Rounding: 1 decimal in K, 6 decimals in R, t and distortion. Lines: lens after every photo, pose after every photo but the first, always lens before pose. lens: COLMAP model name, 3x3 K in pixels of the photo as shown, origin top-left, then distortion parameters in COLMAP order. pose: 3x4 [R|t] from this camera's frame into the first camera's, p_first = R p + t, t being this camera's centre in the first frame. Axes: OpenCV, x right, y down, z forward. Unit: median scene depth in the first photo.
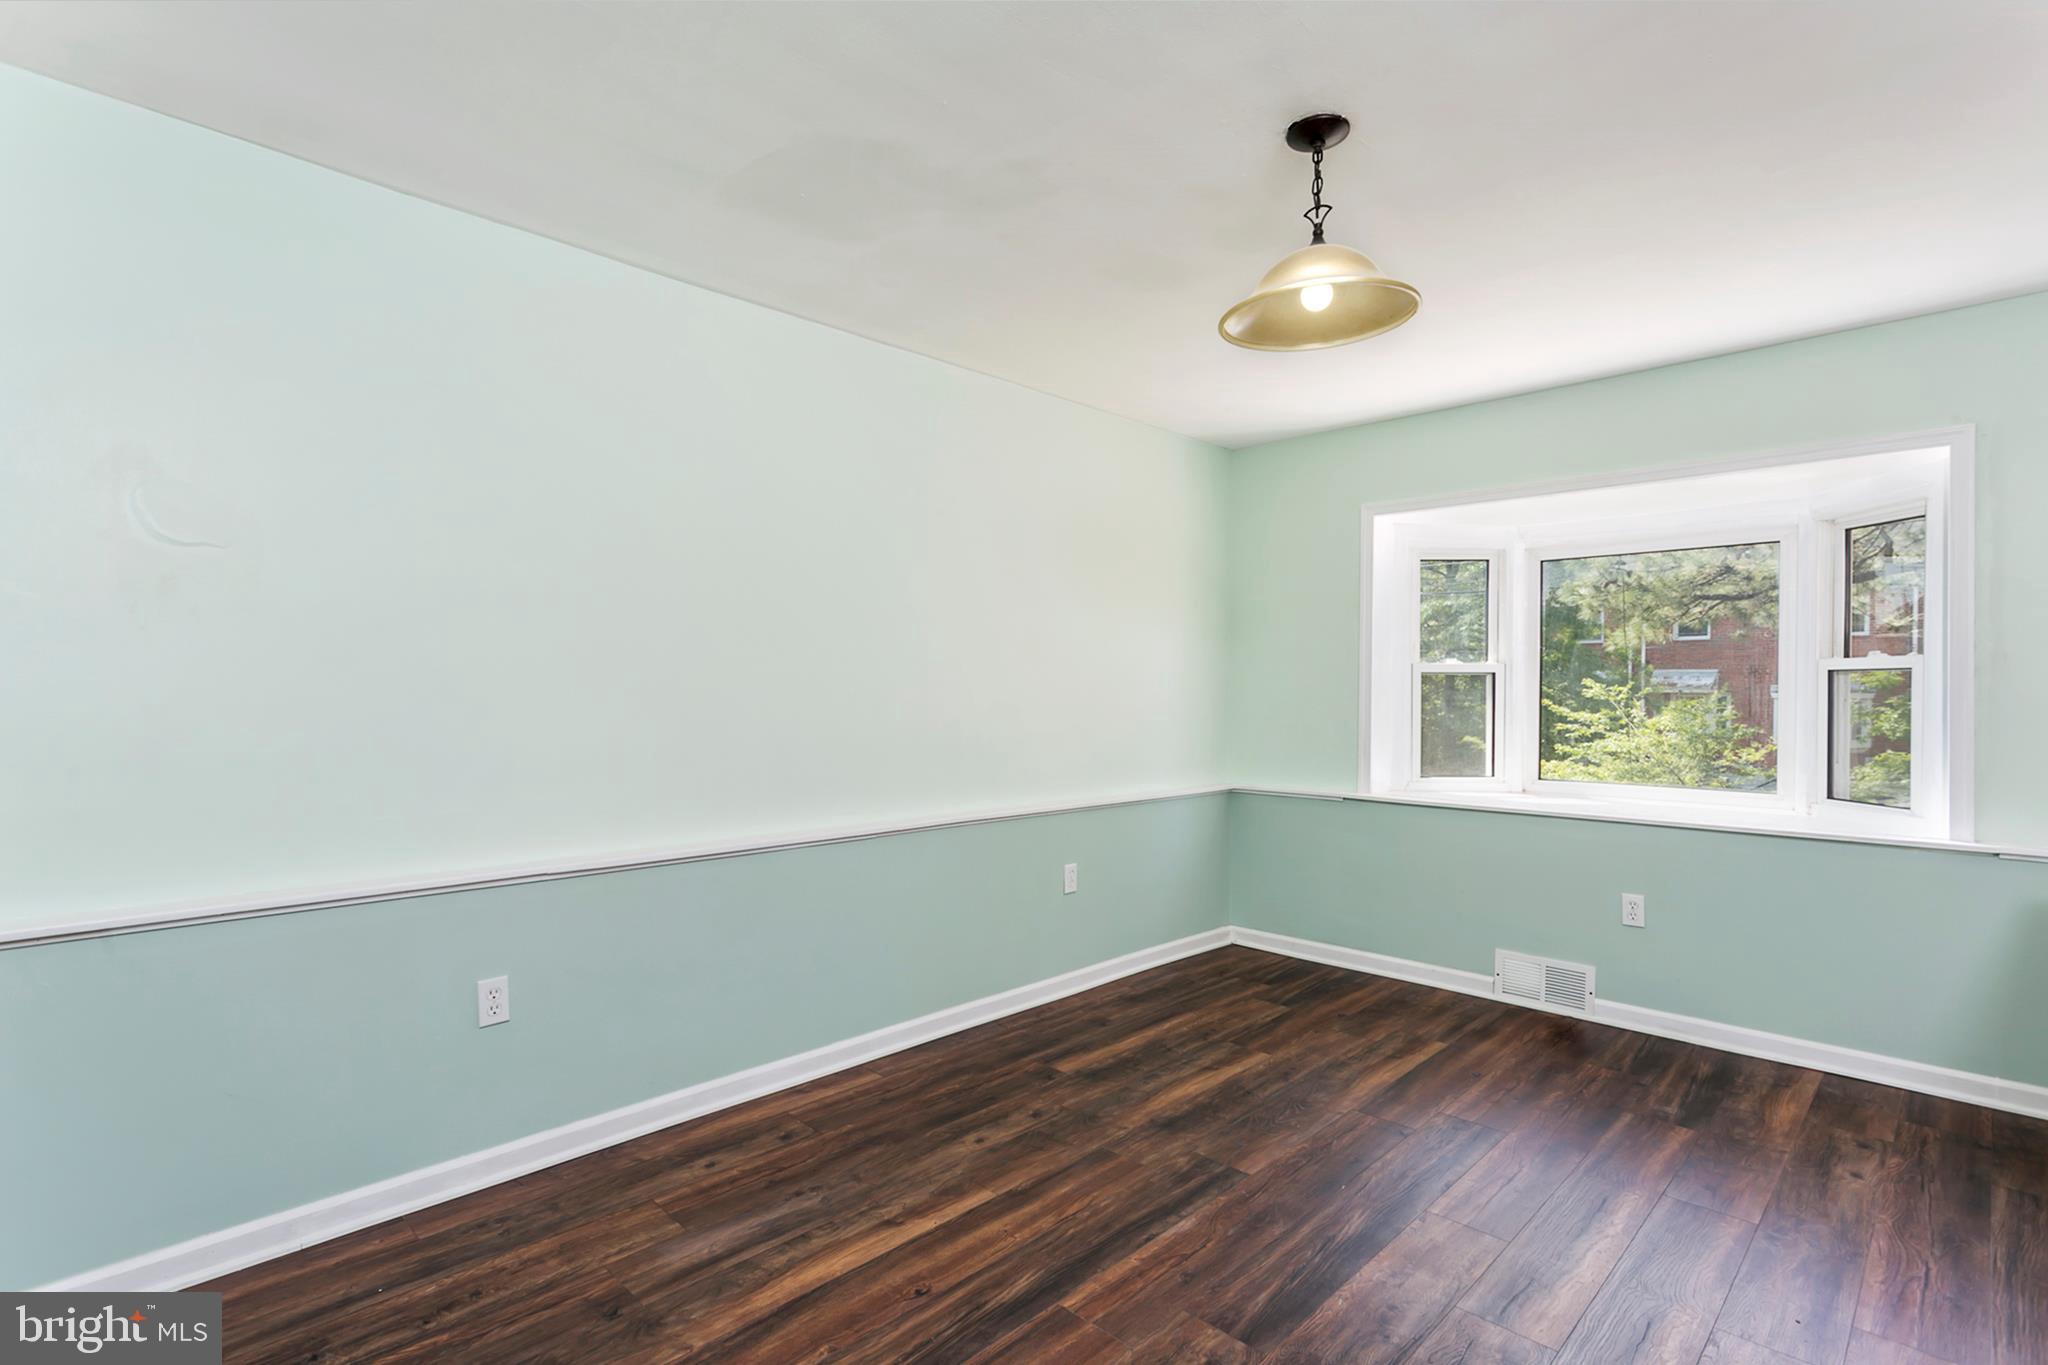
lens RADIAL K [[968.9, 0, 1026.9], [0, 968.9, 703.1], [0, 0, 1]] dist [-0.001683, -0.000469]
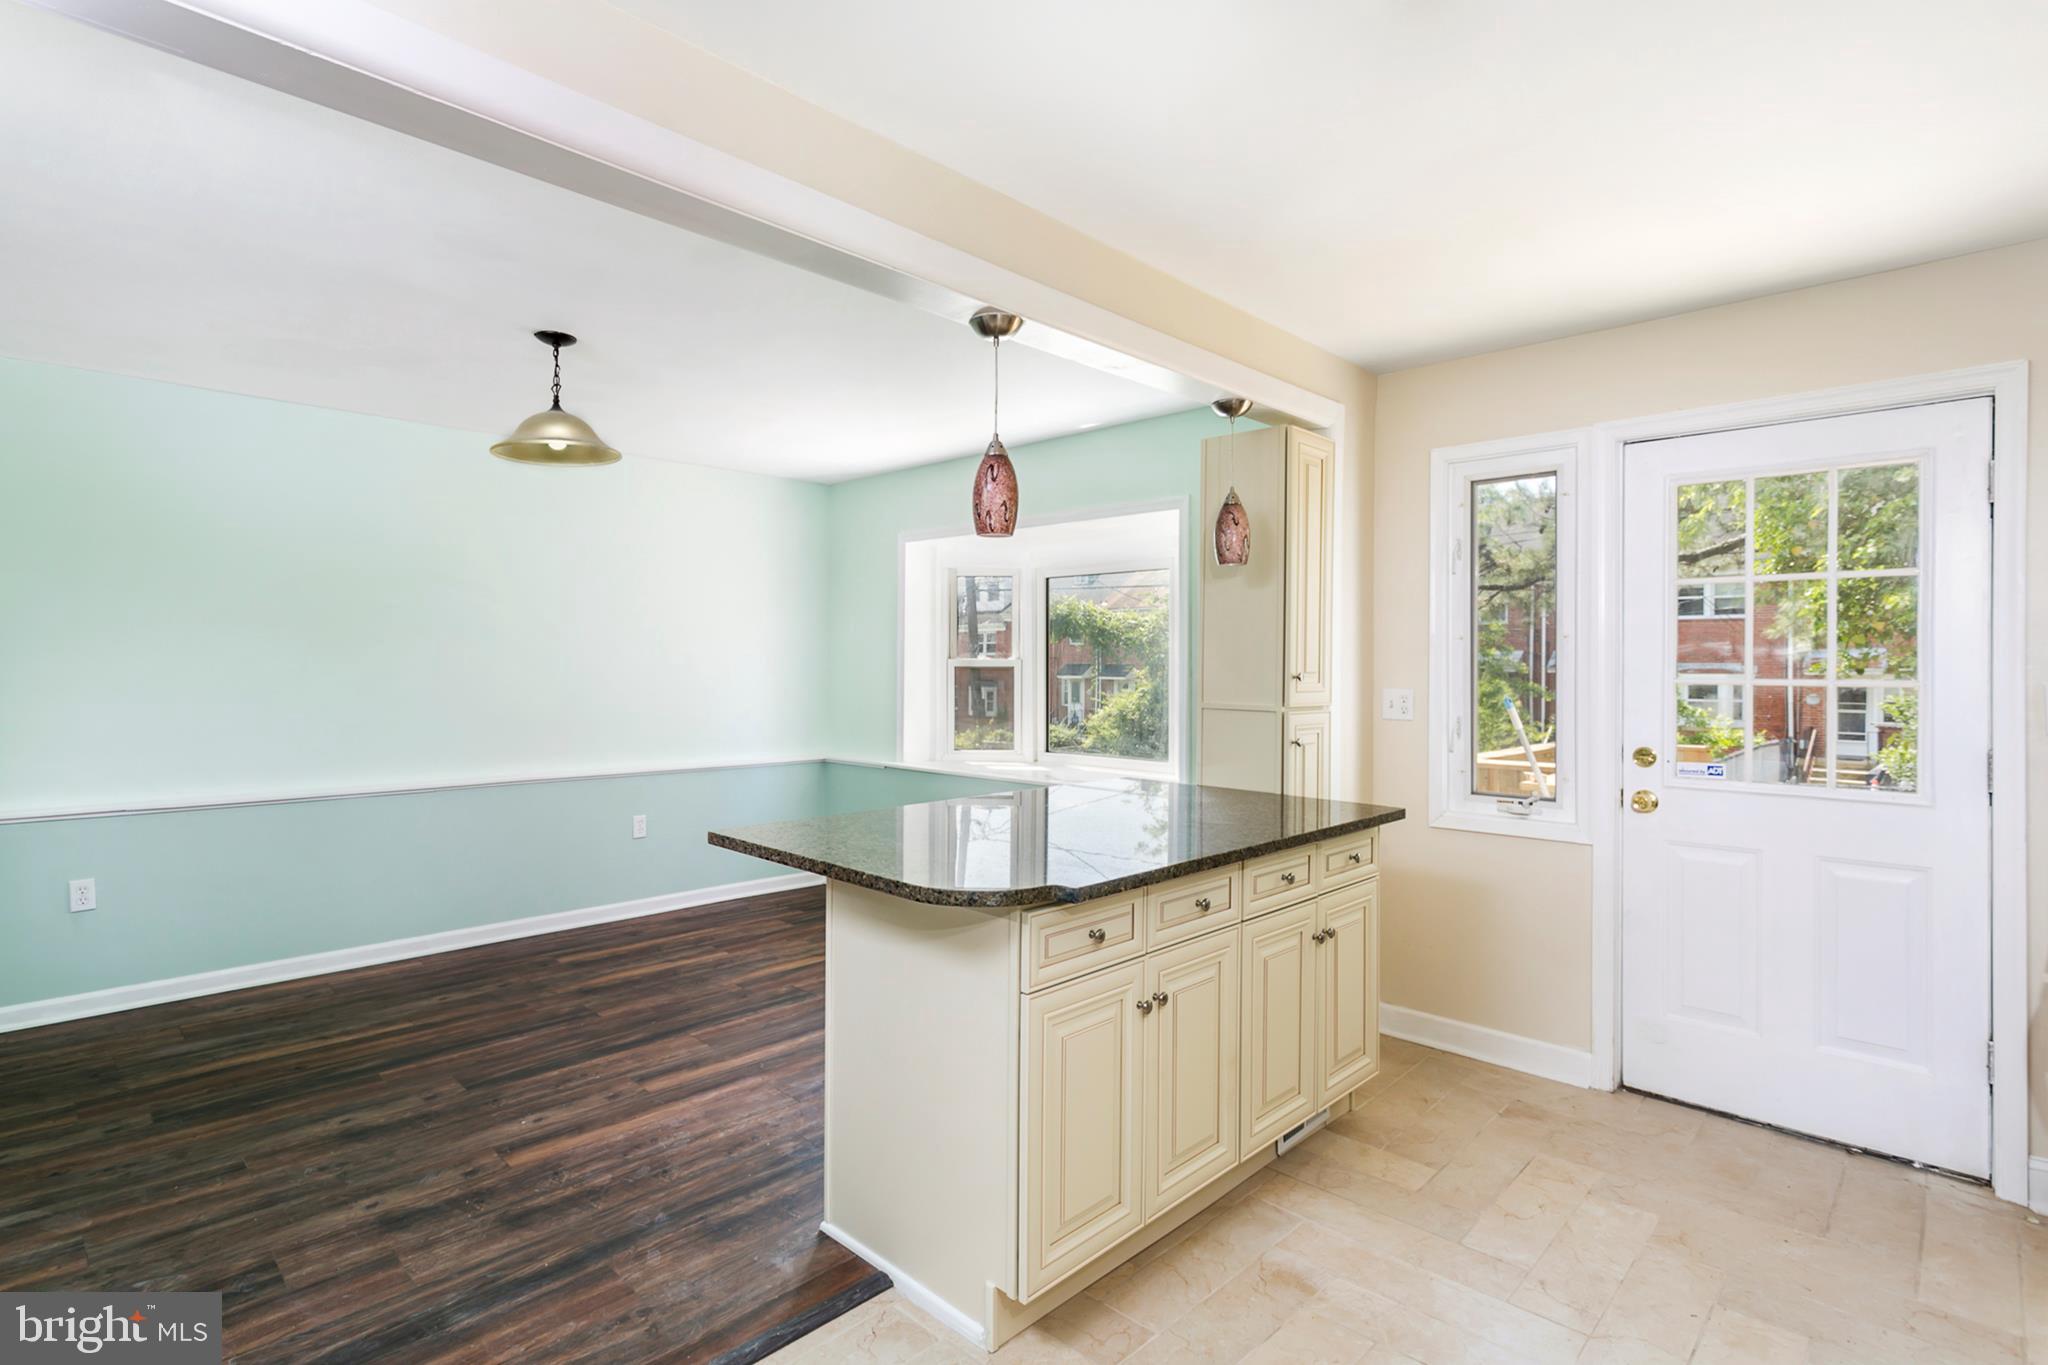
lens RADIAL K [[990.7, 0, 1000.6], [0, 990.7, 670.0], [0, 0, 1]] dist [0.005010, -0.001474]
pose [[0.999977, 0.003749, -0.005715, 0.698127], [-0.003803, 0.999948, -0.009439, -0.021444], [0.005680, 0.009461, 0.999939, -0.418194]]
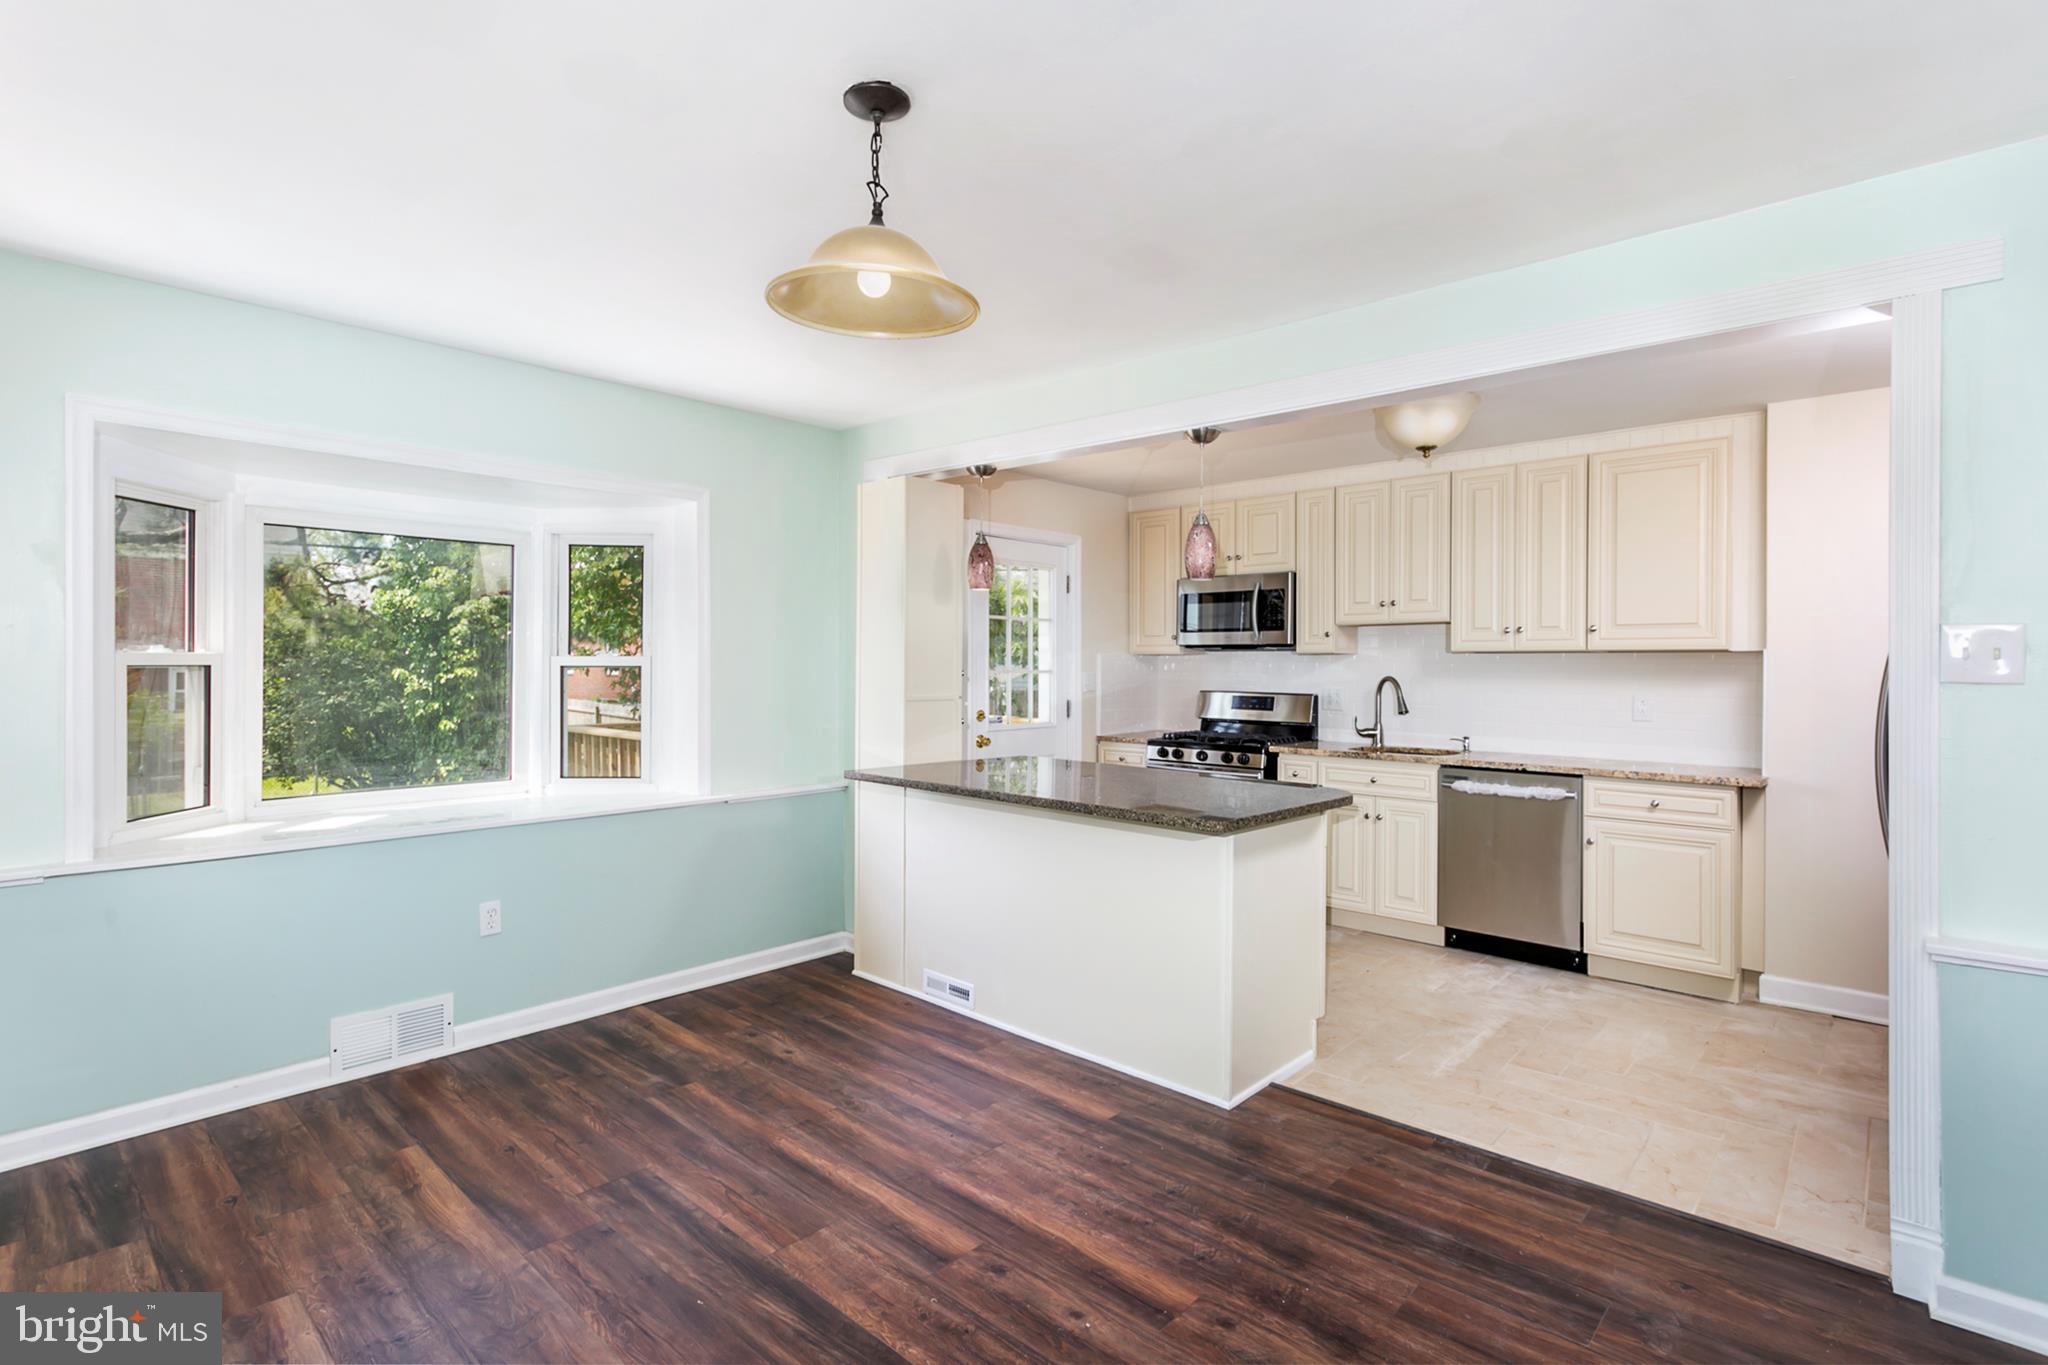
lens RADIAL K [[990.7, 0, 1000.6], [0, 990.7, 670.0], [0, 0, 1]] dist [0.005010, -0.001474]
pose [[-0.021811, -0.011517, 0.999696, -0.432097], [0.008656, 0.999894, 0.011708, -0.046368], [-0.999725, 0.008909, -0.021709, 0.608259]]
